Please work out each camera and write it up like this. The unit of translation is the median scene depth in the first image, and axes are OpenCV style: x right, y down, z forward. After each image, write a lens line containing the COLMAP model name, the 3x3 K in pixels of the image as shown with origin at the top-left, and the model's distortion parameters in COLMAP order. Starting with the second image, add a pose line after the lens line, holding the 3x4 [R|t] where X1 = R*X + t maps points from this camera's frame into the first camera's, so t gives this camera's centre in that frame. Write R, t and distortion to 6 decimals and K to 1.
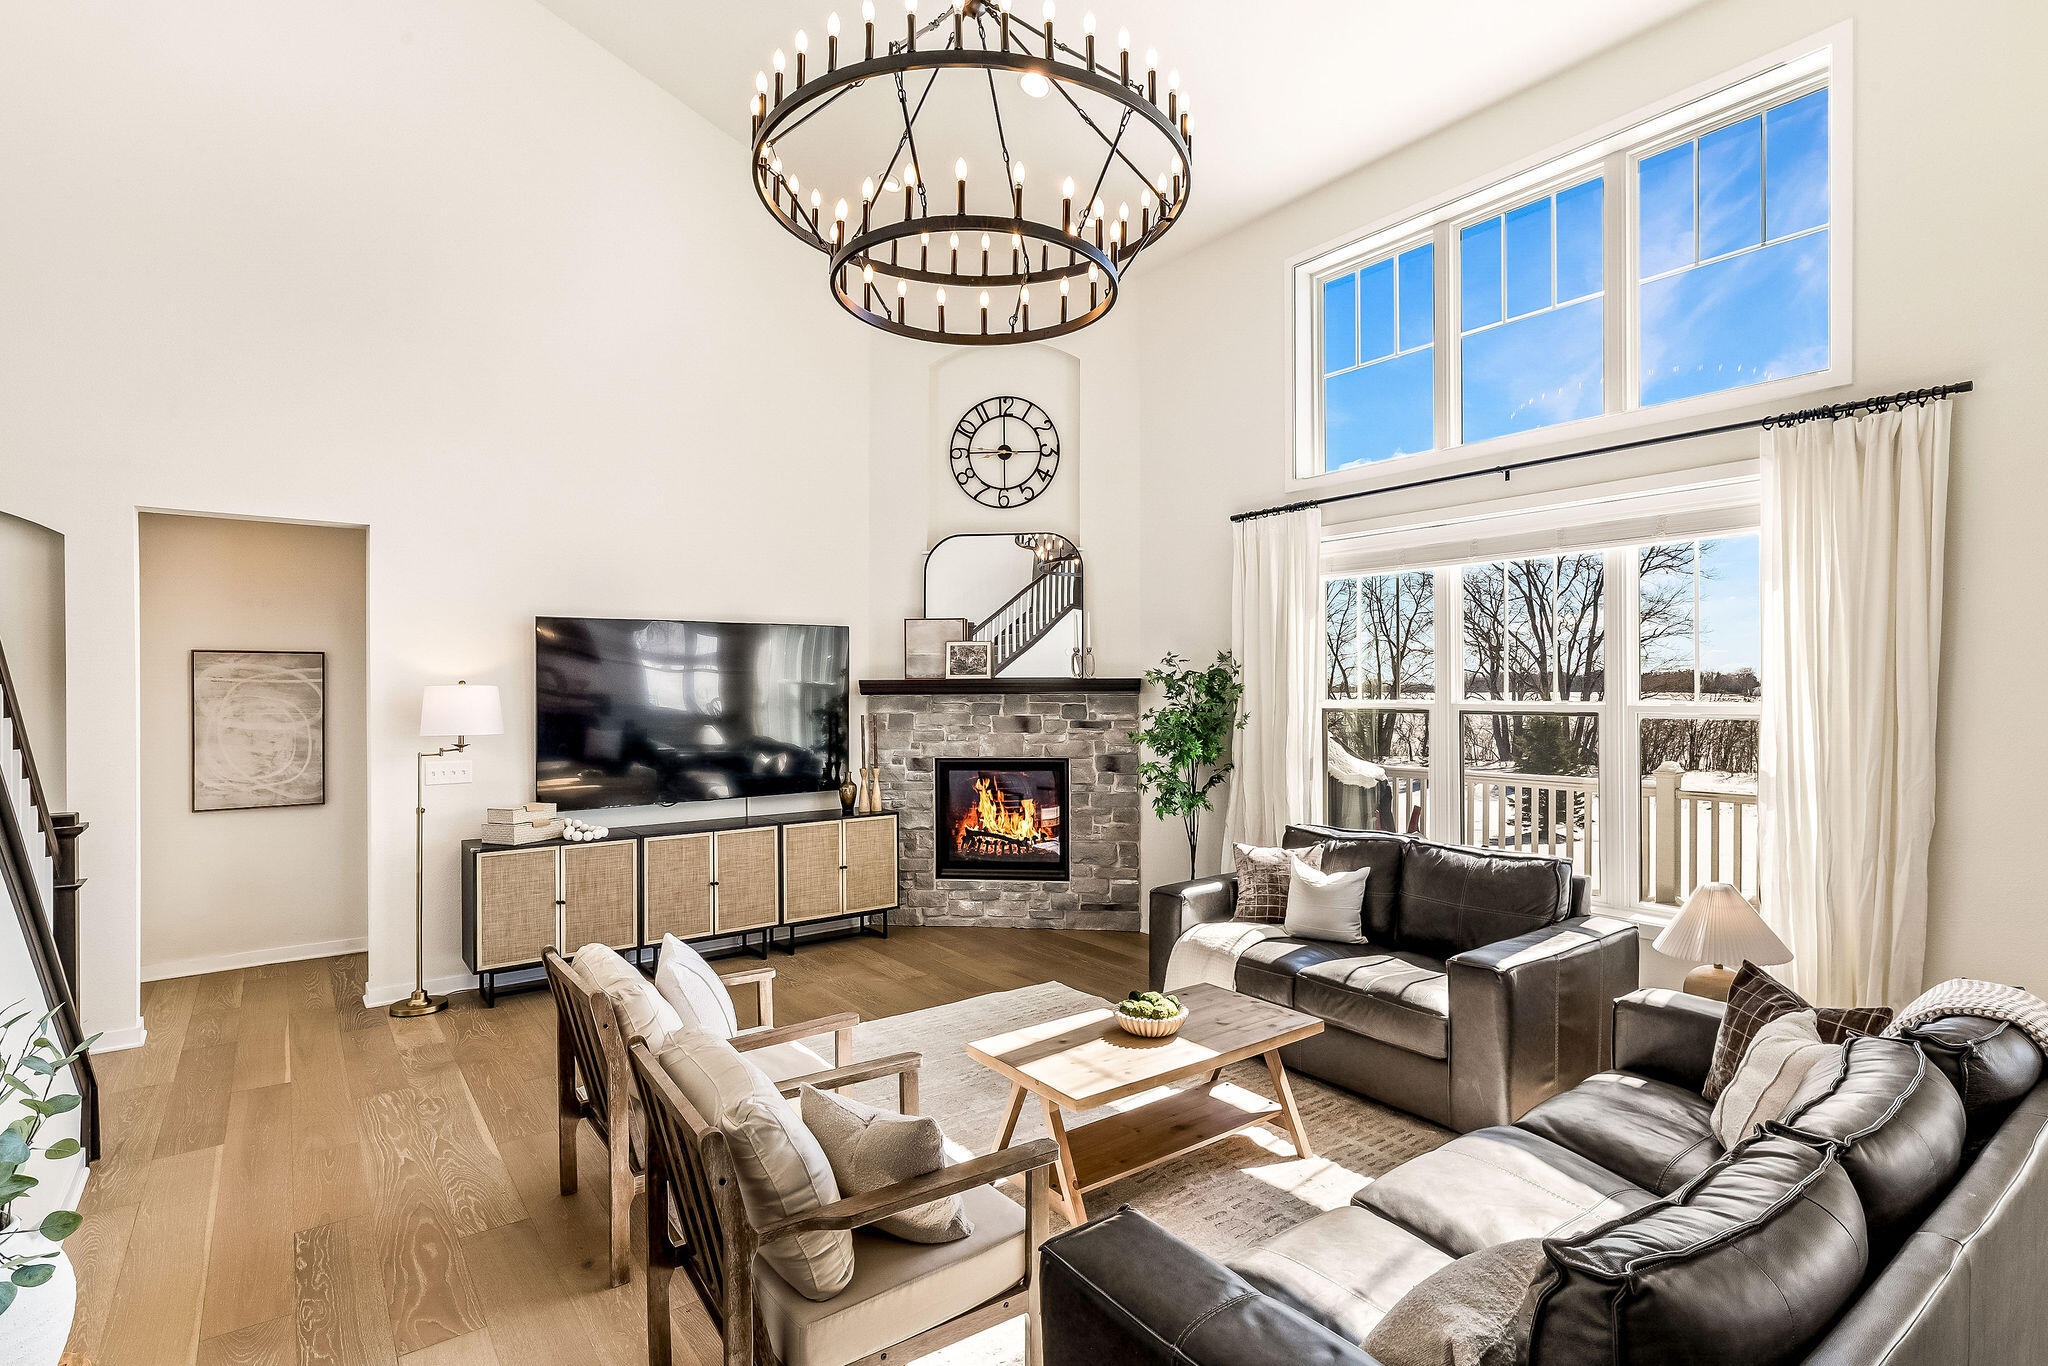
lens RADIAL K [[996.0, 0, 1037.4], [0, 996.0, 690.8], [0, 0, 1]] dist [-0.003208, 0.001166]
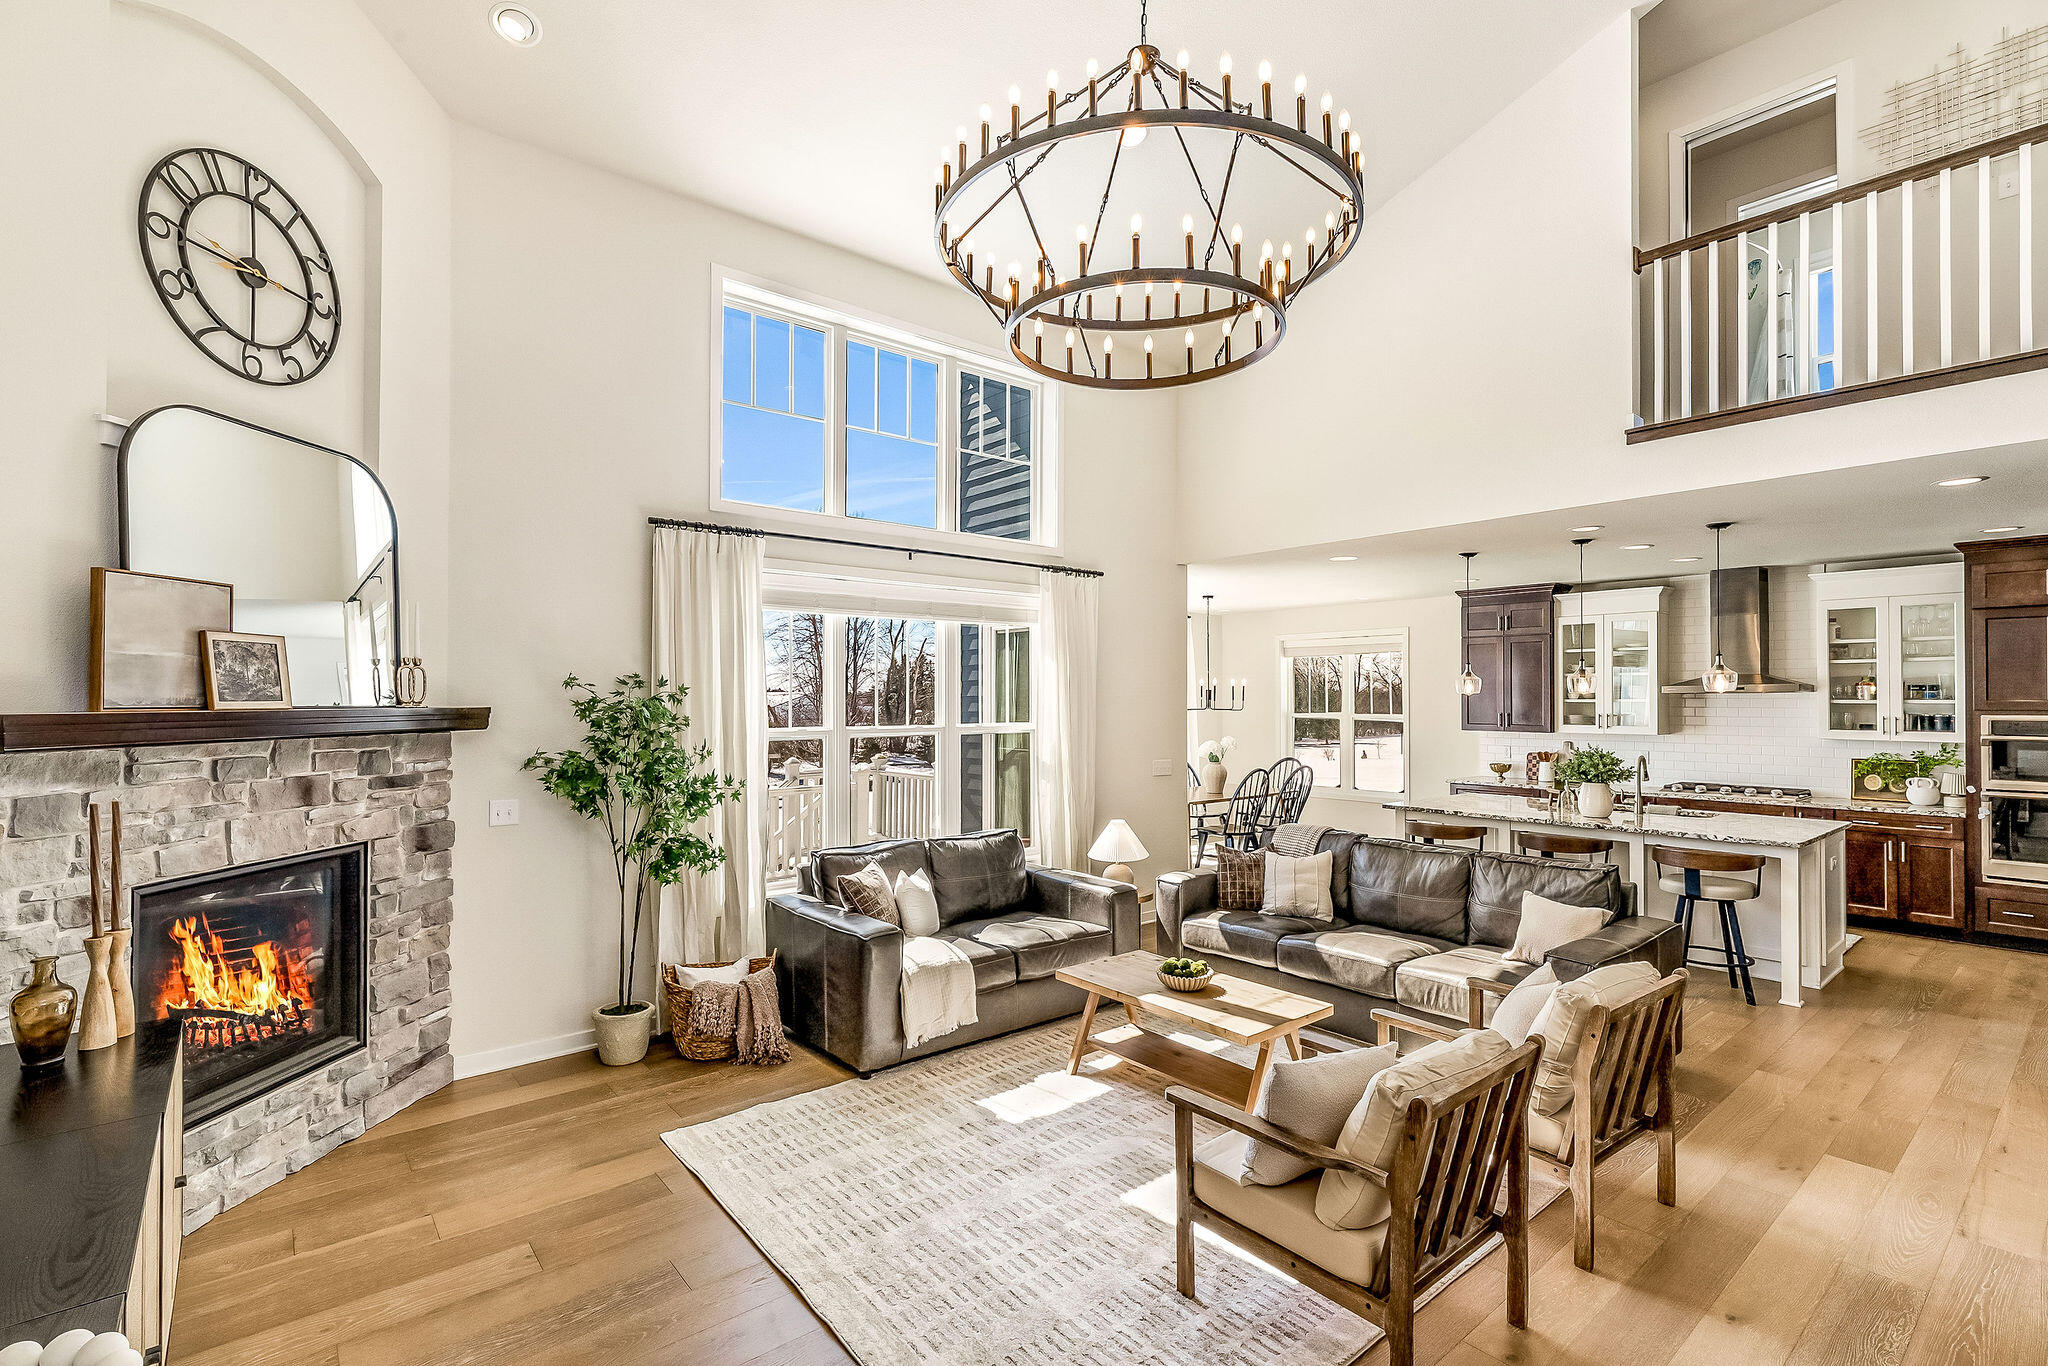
lens RADIAL K [[946.5, 0, 1053.5], [0, 946.5, 695.8], [0, 0, 1]] dist [0.001734, 0.000136]
pose [[-0.056118, 0.004953, 0.998412, -0.562044], [-0.001357, 0.999986, -0.005037, -0.017158], [-0.998423, -0.001638, -0.056111, 0.624414]]
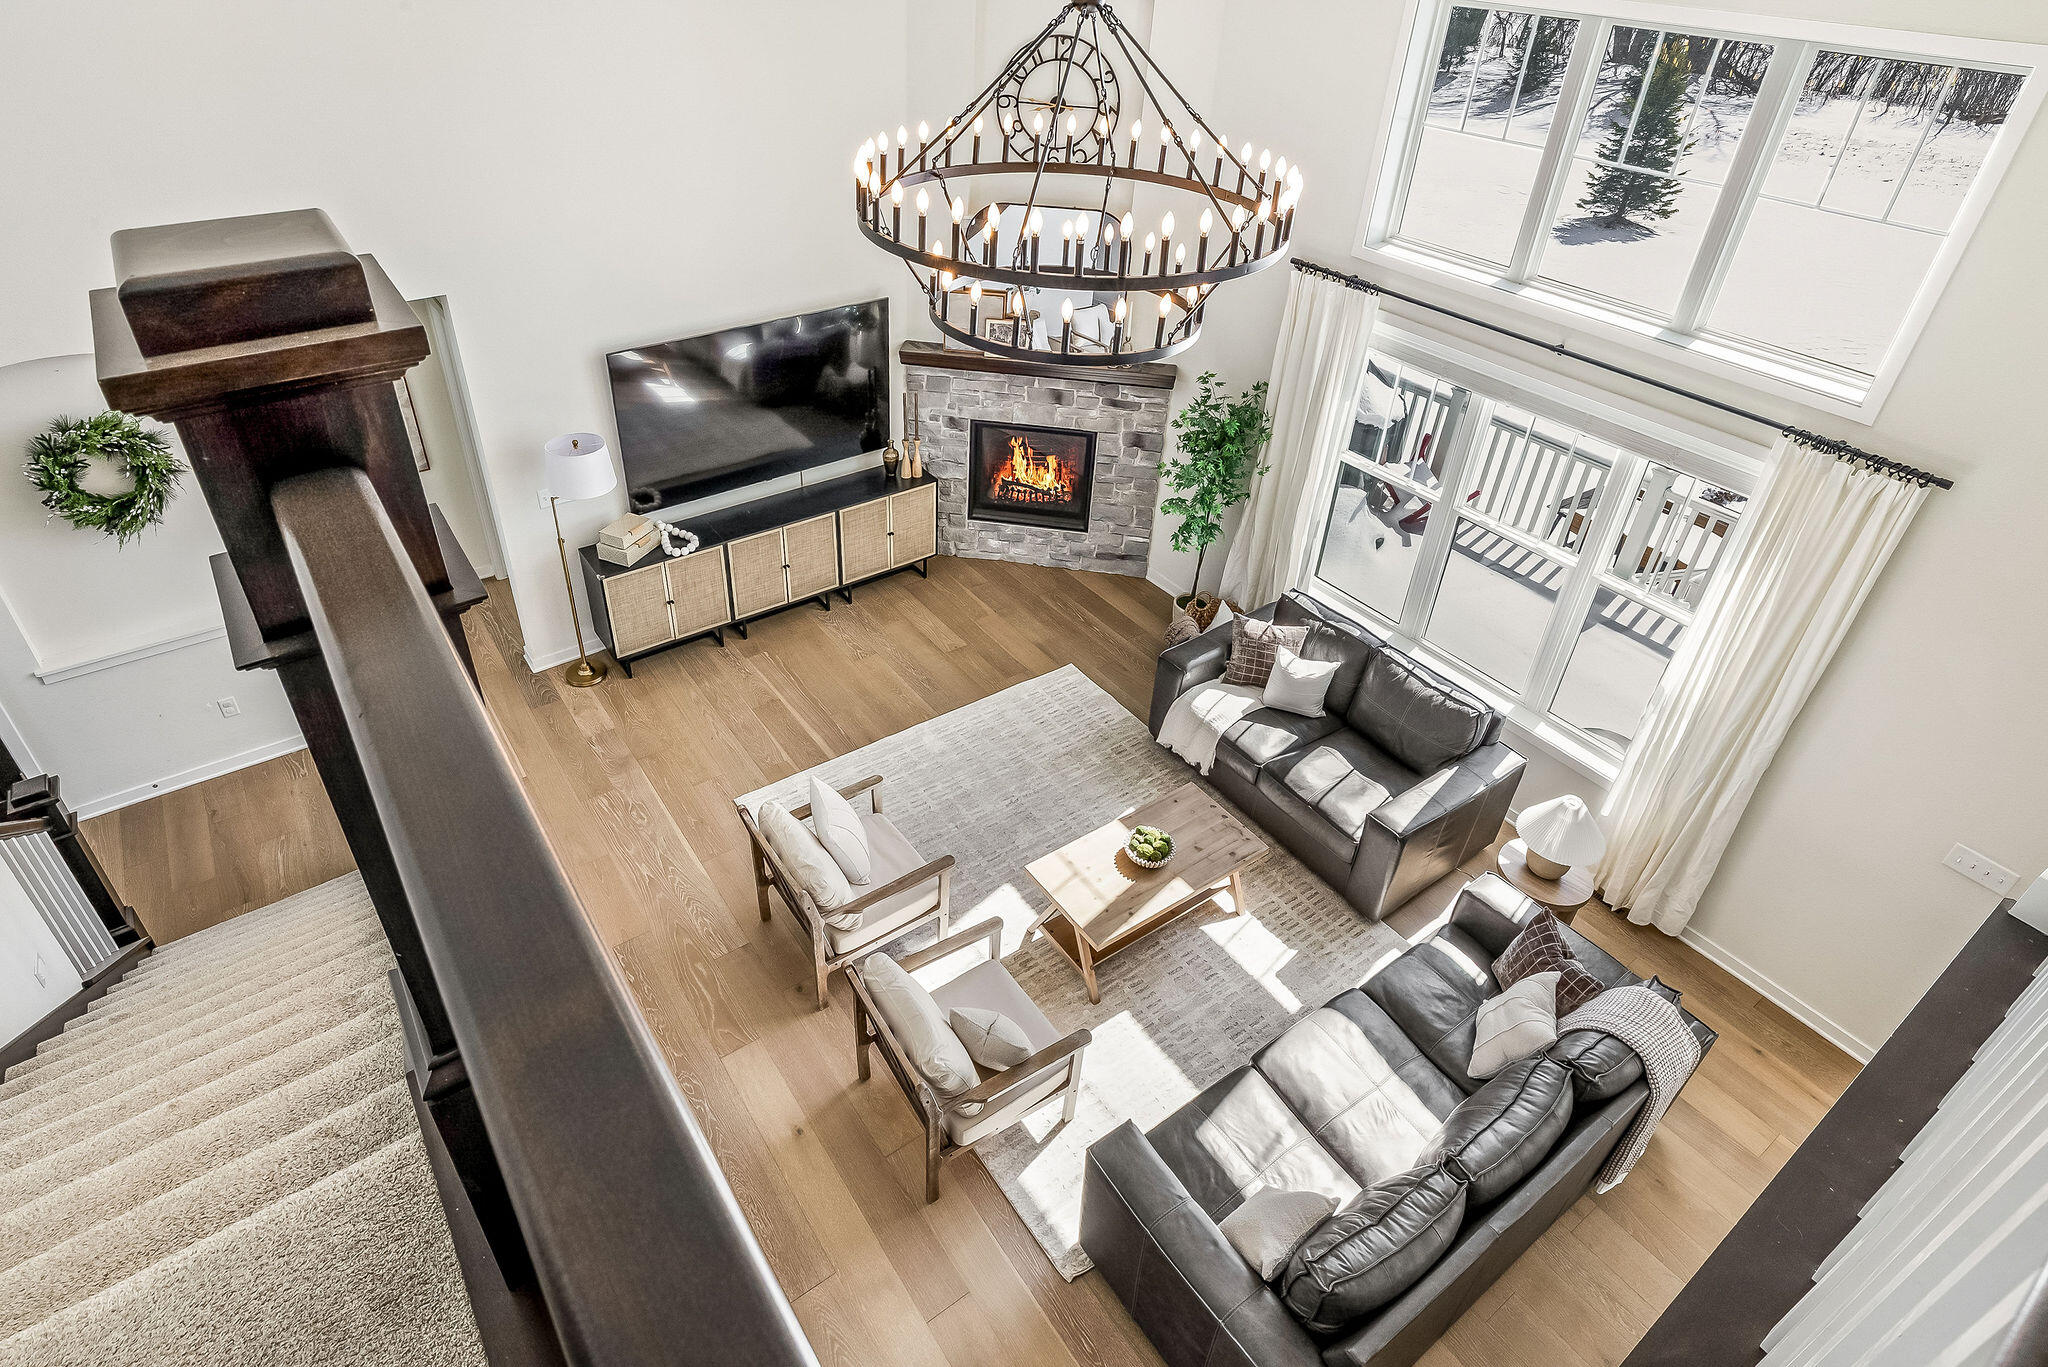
lens RADIAL K [[1093.3, 0, 981.6], [0, 1093.3, 608.7], [0, 0, 1]] dist [-0.004244, -0.001383]
pose [[0.998268, 0.055892, -0.018371, -0.059498], [-0.036477, 0.832967, 0.552119, -0.412185], [0.046161, -0.550492, 0.833563, -0.073869]]
